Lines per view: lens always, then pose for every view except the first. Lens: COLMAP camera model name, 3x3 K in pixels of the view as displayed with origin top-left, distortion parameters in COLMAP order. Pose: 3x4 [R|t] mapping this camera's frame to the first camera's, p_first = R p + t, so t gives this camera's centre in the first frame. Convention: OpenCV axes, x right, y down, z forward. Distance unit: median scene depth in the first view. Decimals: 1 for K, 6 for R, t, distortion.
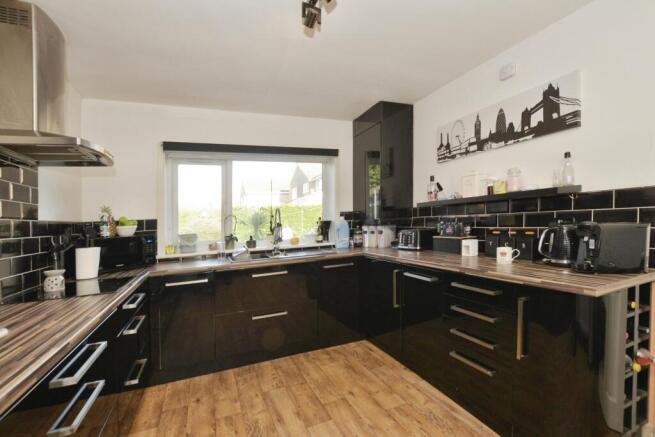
lens RADIAL K [[290.9, 0, 327.5], [0, 290.9, 218.5], [0, 0, 1]] dist [-0.018907, 0.000310]
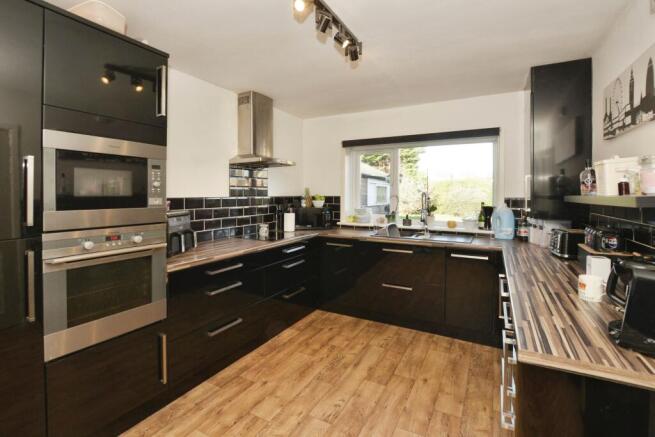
lens RADIAL K [[285.1, 0, 328.7], [0, 285.1, 191.3], [0, 0, 1]] dist [-0.002024, 0.000037]
pose [[0.654725, 0.043550, -0.754611, 0.500501], [-0.033973, 0.999025, 0.028179, -0.070811], [0.755103, 0.007187, 0.655567, 0.062134]]
